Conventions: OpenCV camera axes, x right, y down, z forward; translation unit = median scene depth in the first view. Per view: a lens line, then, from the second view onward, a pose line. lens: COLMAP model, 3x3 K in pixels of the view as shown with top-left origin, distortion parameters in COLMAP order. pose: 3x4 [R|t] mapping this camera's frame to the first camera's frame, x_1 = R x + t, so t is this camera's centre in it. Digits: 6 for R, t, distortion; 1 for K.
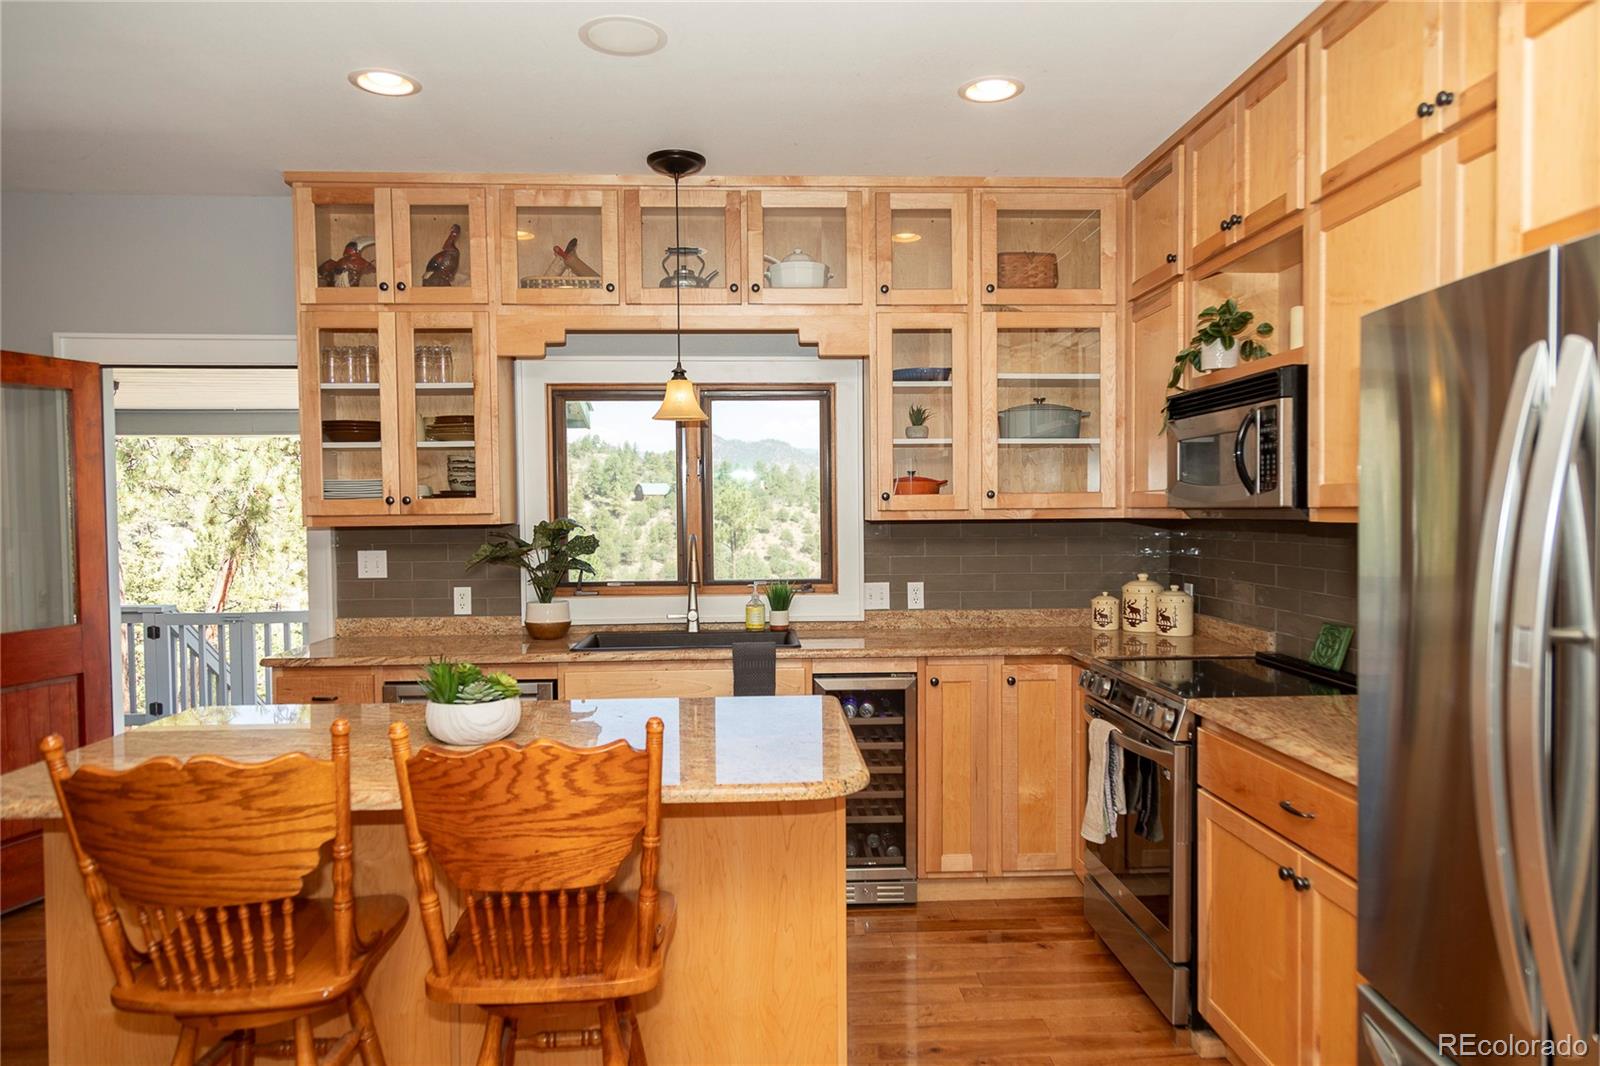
lens RADIAL K [[1066.5, 0, 810.7], [0, 1066.5, 541.8], [0, 0, 1]] dist [0.009508, 0.002089]
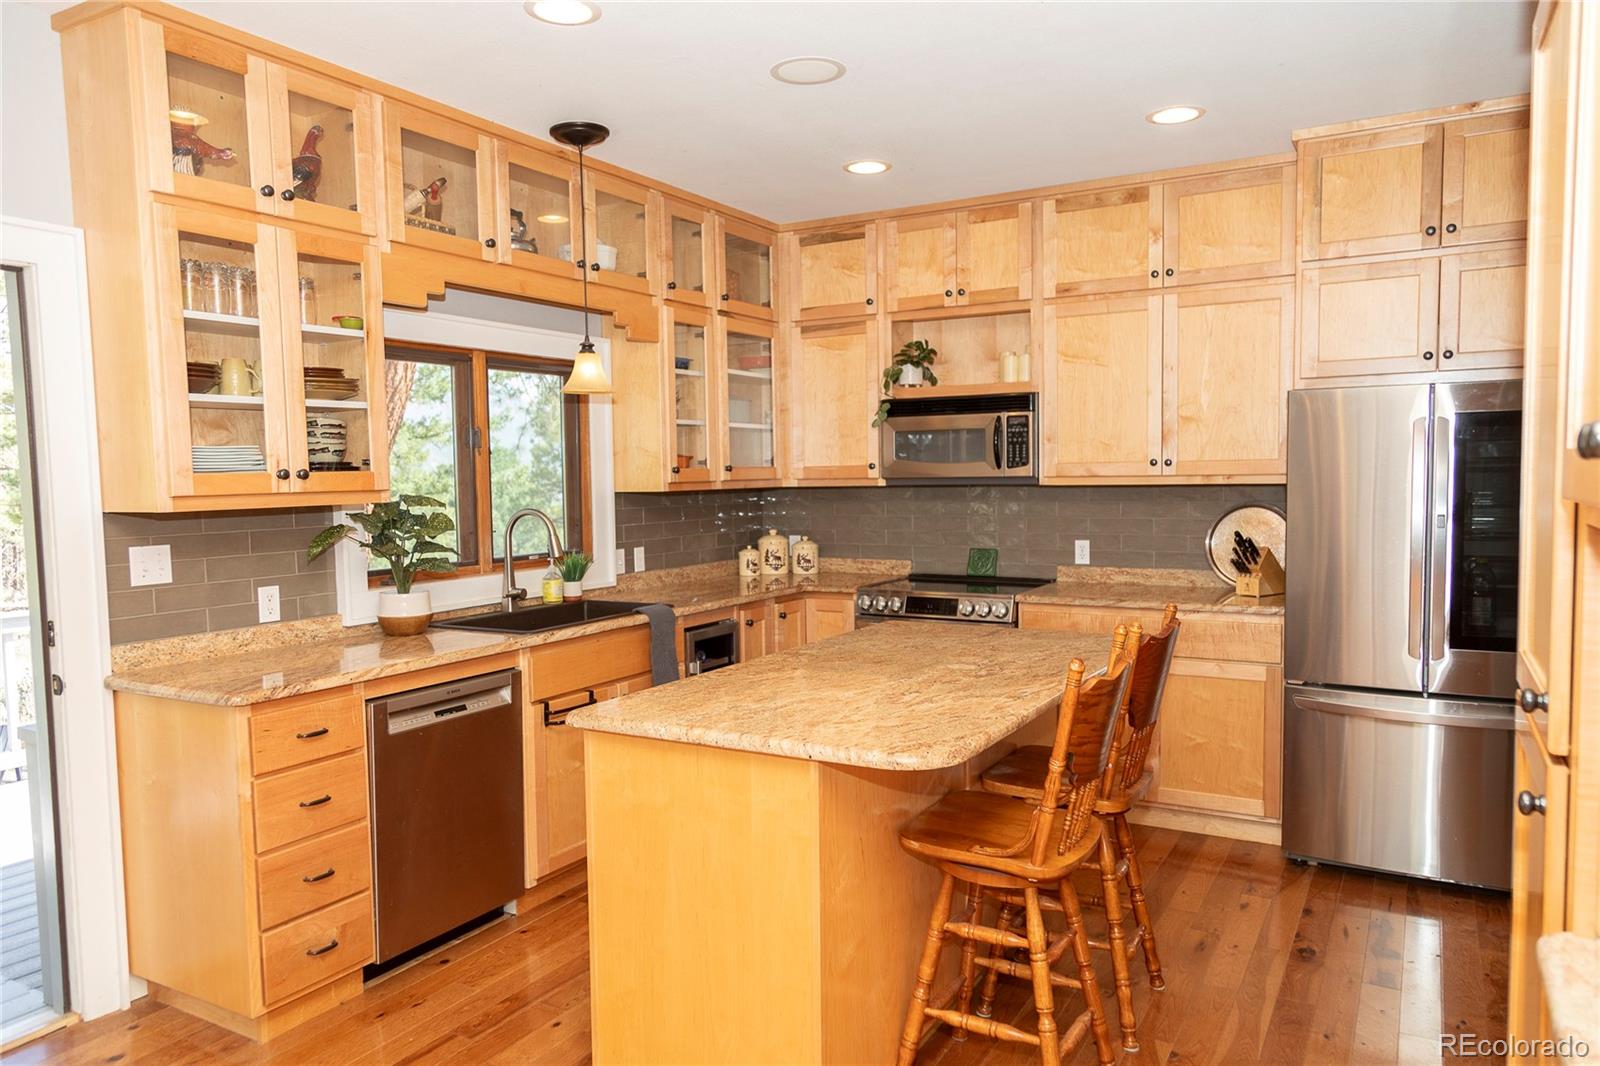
lens RADIAL K [[1066.5, 0, 810.7], [0, 1066.5, 541.8], [0, 0, 1]] dist [0.009508, 0.002089]
pose [[0.550971, -0.055184, 0.832698, -0.799267], [0.030494, 0.998476, 0.045993, -0.014650], [-0.833967, 0.000052, 0.551814, 0.255412]]
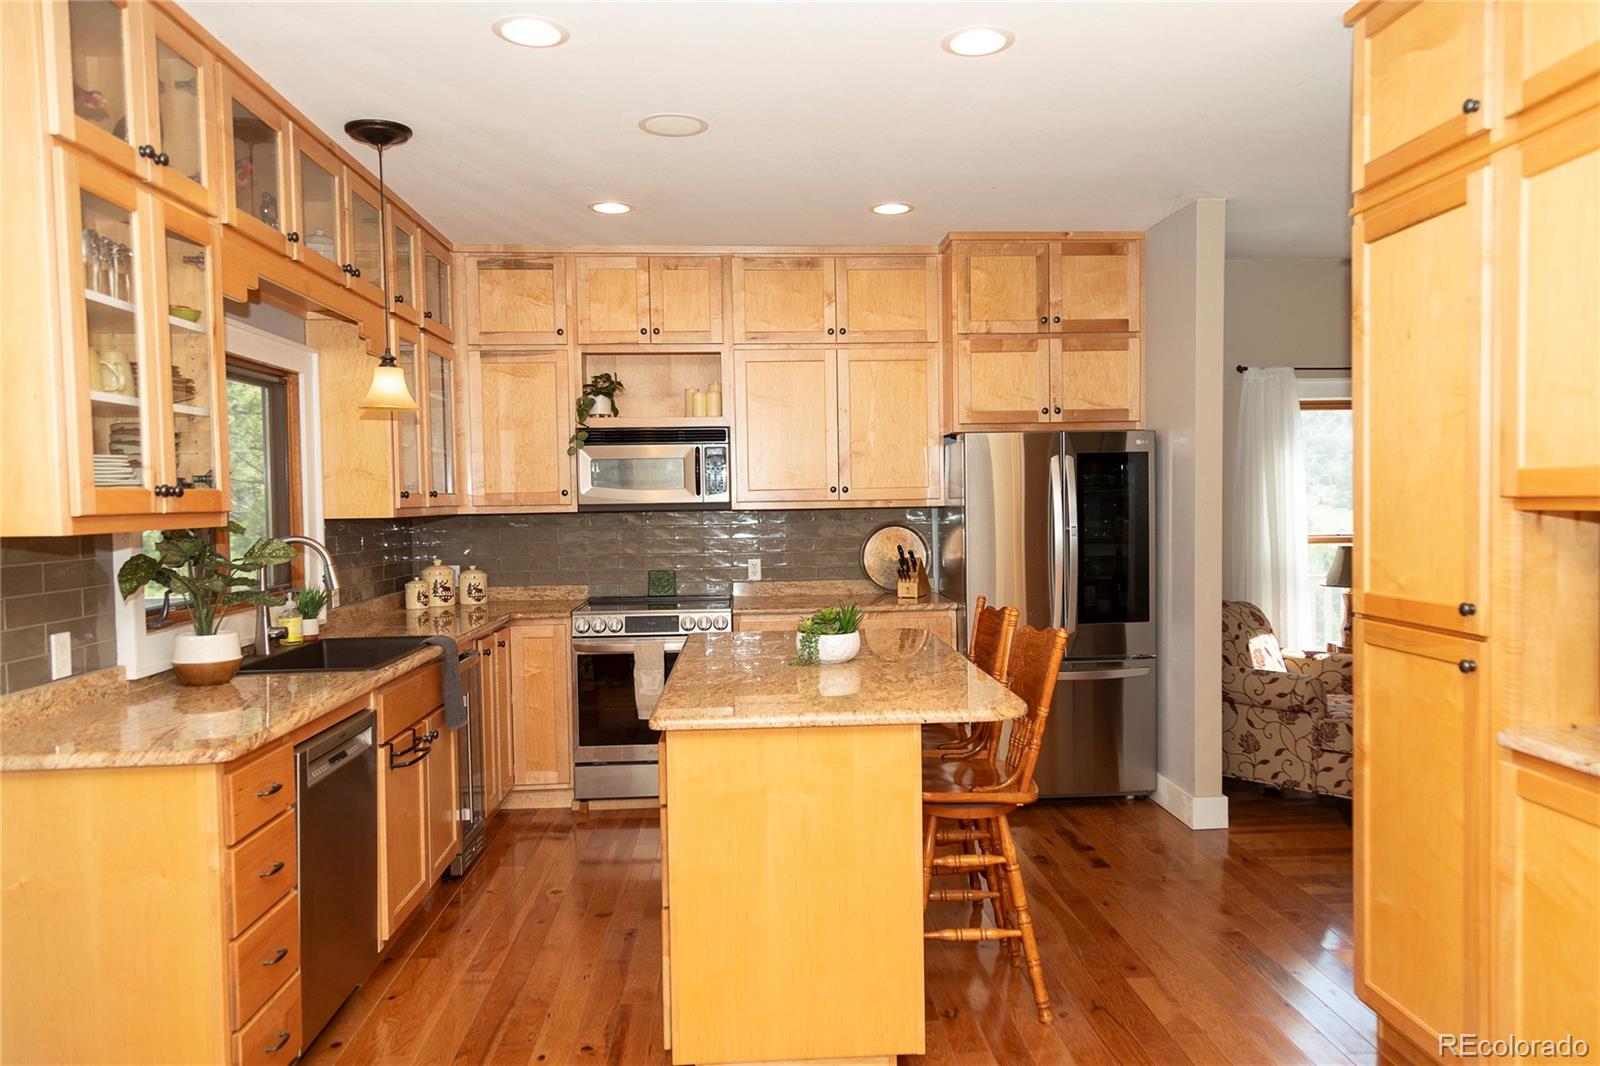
lens RADIAL K [[1078.4, 0, 799.9], [0, 1078.4, 539.0], [0, 0, 1]] dist [0.015658, 0.004130]
pose [[0.012333, -0.028976, 0.999504, -1.002360], [0.040162, 0.998788, 0.028459, -0.013766], [-0.999117, 0.039791, 0.013482, 0.595499]]
